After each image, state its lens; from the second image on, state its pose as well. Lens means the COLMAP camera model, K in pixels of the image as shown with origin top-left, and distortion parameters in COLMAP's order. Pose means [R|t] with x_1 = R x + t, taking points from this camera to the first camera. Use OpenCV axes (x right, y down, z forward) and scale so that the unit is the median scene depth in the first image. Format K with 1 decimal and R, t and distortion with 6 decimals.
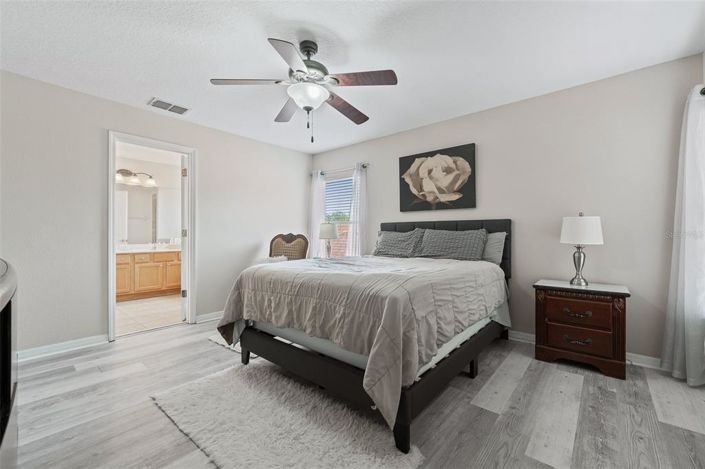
lens RADIAL K [[288.9, 0, 348.6], [0, 288.9, 234.3], [0, 0, 1]] dist [-0.000727, 0.000473]
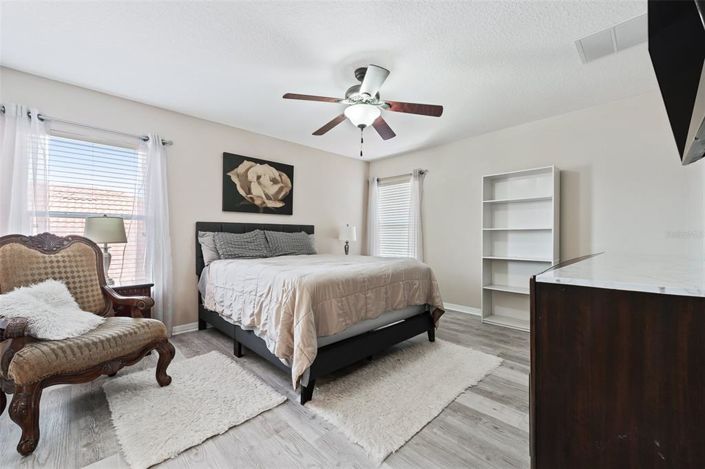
lens RADIAL K [[288.9, 0, 351.8], [0, 288.9, 236.3], [0, 0, 1]] dist [-0.000727, 0.000473]
pose [[0.103000, -0.003023, 0.994677, -0.767198], [-0.001384, 0.999994, 0.003183, -0.000582], [-0.994680, -0.001704, 0.102995, 0.547416]]
